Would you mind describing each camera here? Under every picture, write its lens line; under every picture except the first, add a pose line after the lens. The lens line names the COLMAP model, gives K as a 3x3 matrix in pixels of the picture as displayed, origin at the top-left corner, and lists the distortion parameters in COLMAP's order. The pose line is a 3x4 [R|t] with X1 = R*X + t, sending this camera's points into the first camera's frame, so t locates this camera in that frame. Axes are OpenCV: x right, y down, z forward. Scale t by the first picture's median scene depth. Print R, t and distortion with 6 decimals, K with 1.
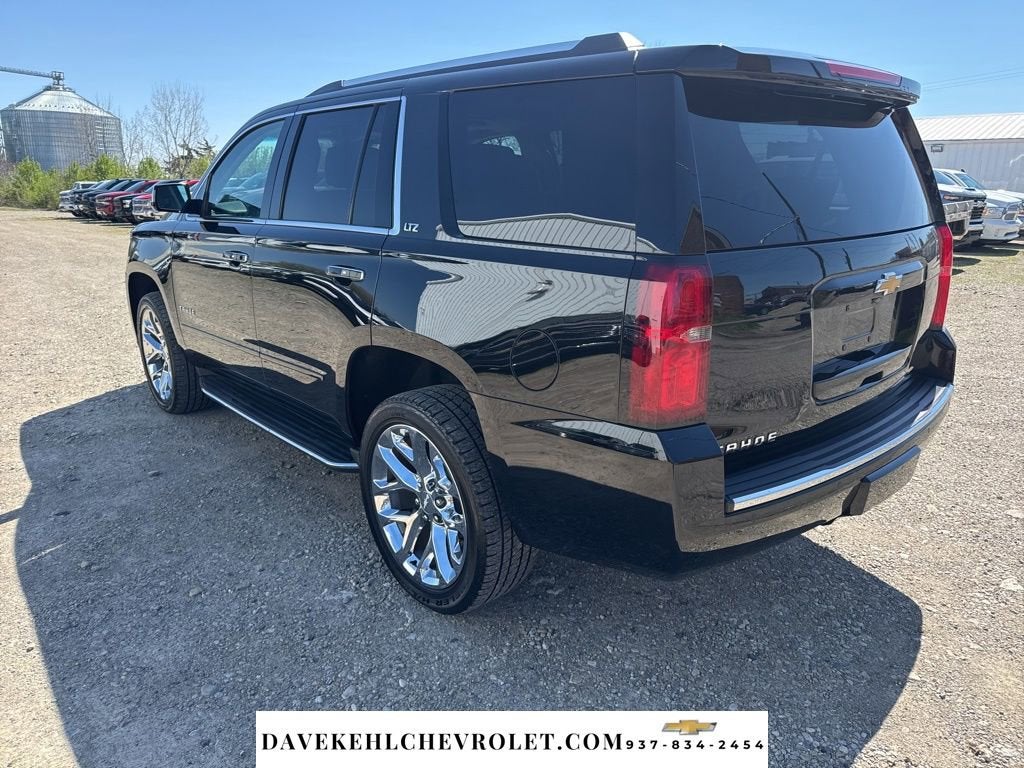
lens RADIAL K [[712.5, 0, 512.0], [0, 712.5, 381.0], [0, 0, 1]] dist [0.016143, -0.026149]
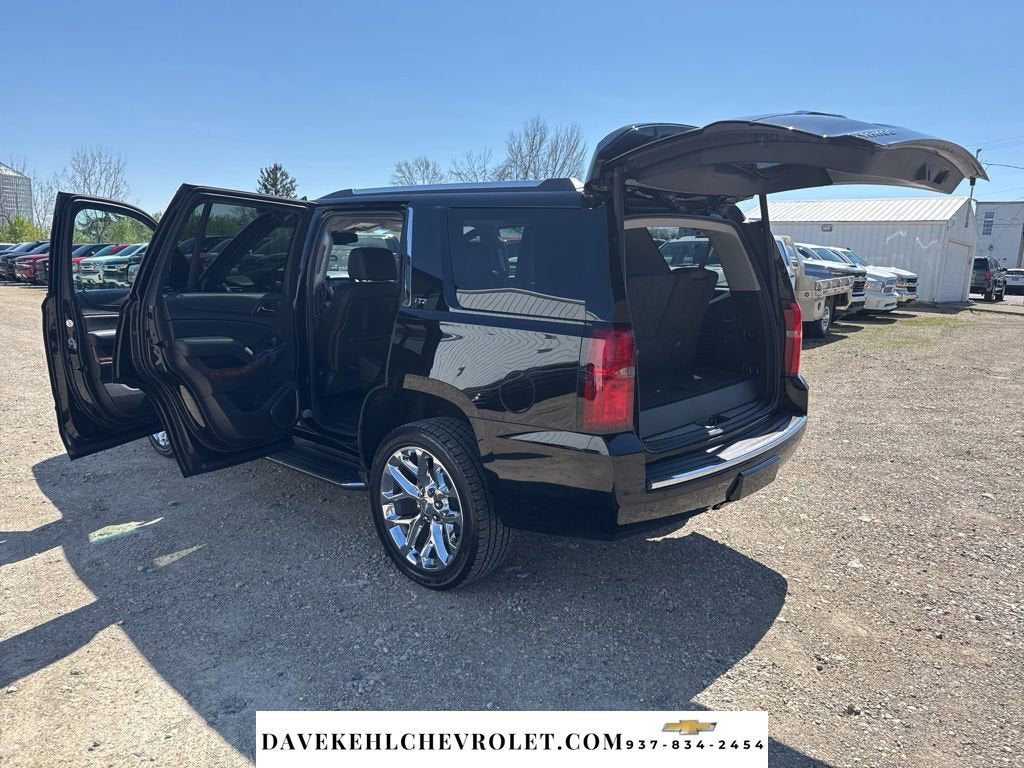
lens RADIAL K [[712.5, 0, 510.3], [0, 712.5, 384.4], [0, 0, 1]] dist [0.016143, -0.026149]
pose [[0.994808, -0.002854, 0.101727, -0.099439], [0.011523, 0.996337, -0.084731, 0.058759], [-0.101113, 0.085463, 0.991197, -0.341973]]
